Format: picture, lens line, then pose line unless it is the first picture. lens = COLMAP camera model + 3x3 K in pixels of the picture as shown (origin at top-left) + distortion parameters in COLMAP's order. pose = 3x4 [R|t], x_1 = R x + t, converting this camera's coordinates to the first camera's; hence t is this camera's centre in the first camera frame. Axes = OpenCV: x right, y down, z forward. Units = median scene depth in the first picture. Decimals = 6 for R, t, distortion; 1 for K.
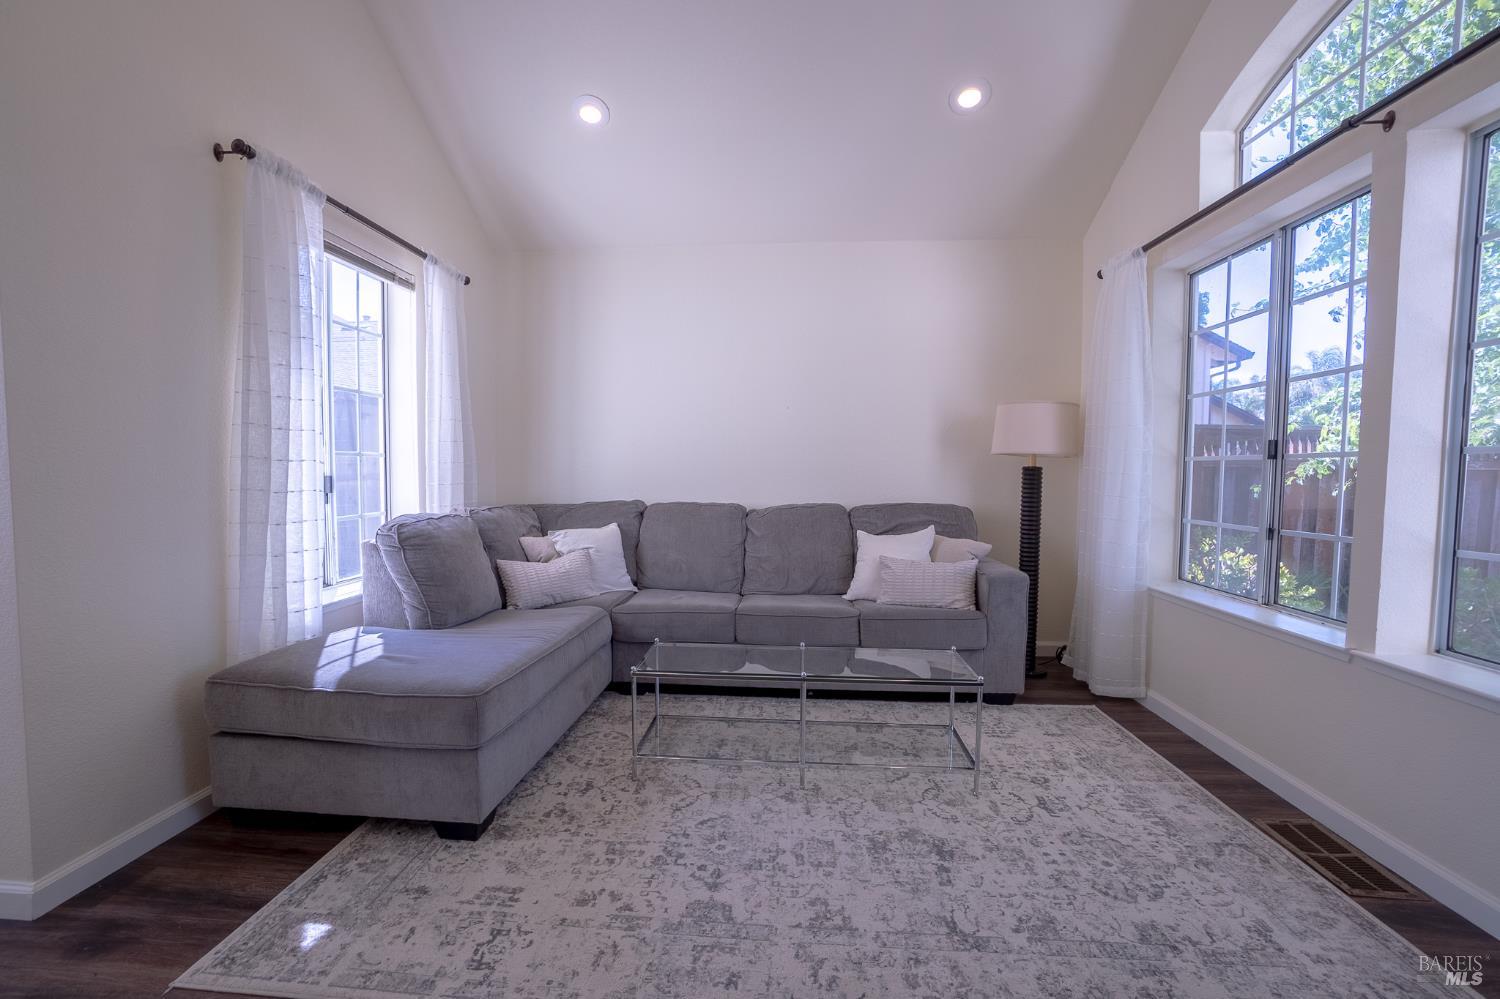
lens RADIAL K [[668.3, 0, 727.4], [0, 668.3, 509.4], [0, 0, 1]] dist [-0.066355, 0.023086]
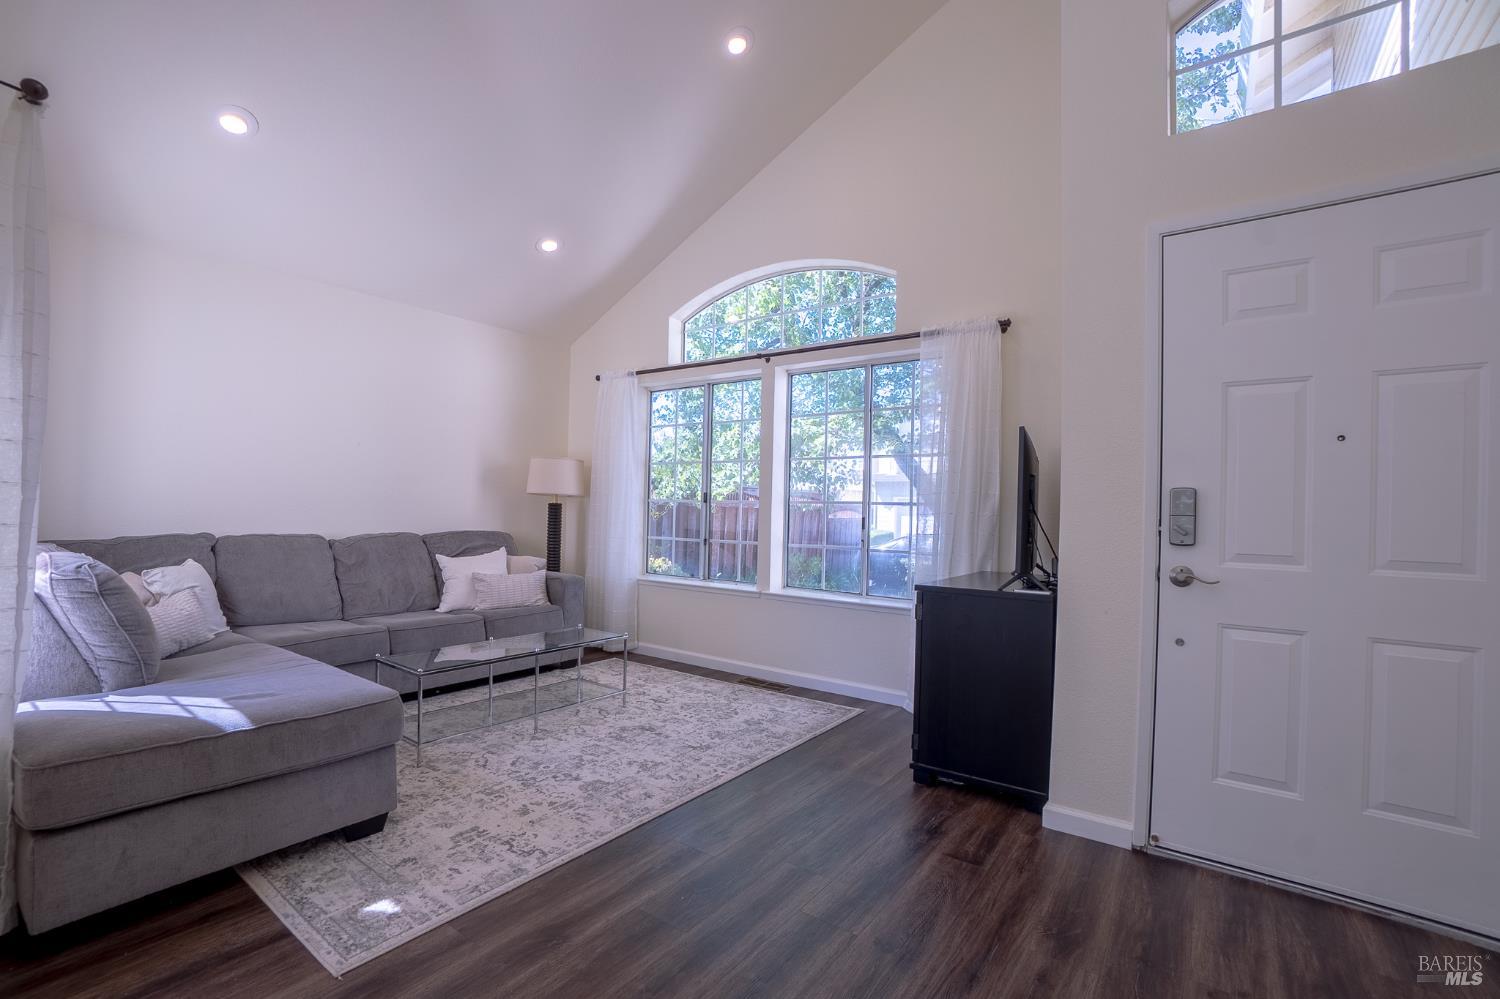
lens RADIAL K [[668.3, 0, 727.4], [0, 668.3, 509.4], [0, 0, 1]] dist [-0.066355, 0.023086]
pose [[0.531139, 0.007612, 0.847251, -0.895799], [0.029597, 0.999183, -0.027531, -0.001331], [-0.846768, 0.039699, 0.530479, -0.111985]]
